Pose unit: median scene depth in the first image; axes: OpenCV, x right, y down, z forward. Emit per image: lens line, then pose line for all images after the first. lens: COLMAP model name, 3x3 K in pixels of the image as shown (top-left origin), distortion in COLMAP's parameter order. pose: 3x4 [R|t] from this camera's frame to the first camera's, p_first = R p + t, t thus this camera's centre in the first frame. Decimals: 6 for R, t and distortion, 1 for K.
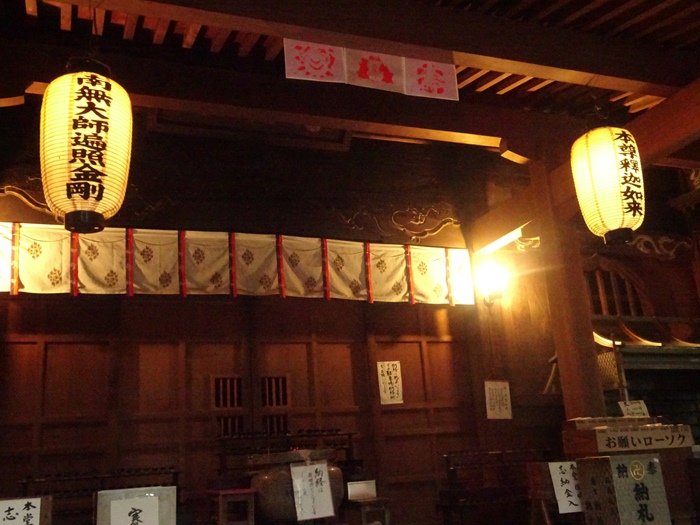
lens RADIAL K [[724.9, 0, 348.2], [0, 724.9, 259.1], [0, 0, 1]] dist [-0.008960, 0.000000]
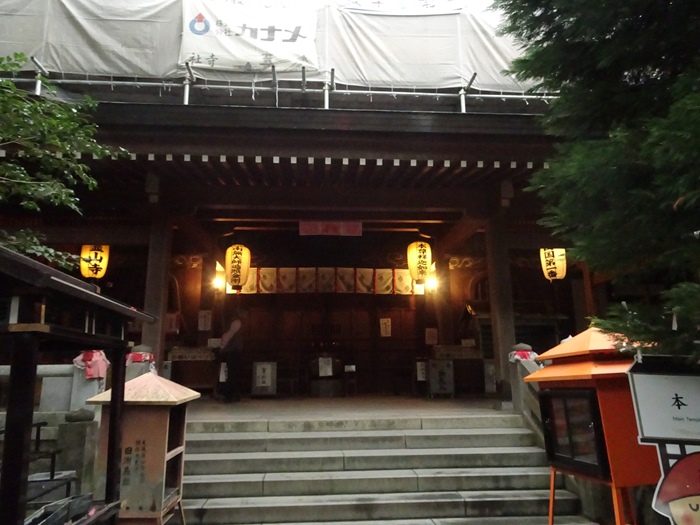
lens RADIAL K [[495.8, 0, 351.7], [0, 495.8, 266.3], [0, 0, 1]] dist [0.004958, 0.000147]
pose [[0.953049, -0.010263, -0.302643, 0.475423], [0.034251, 0.996665, 0.074061, -0.163704], [0.300874, -0.080950, 0.950222, -0.599261]]
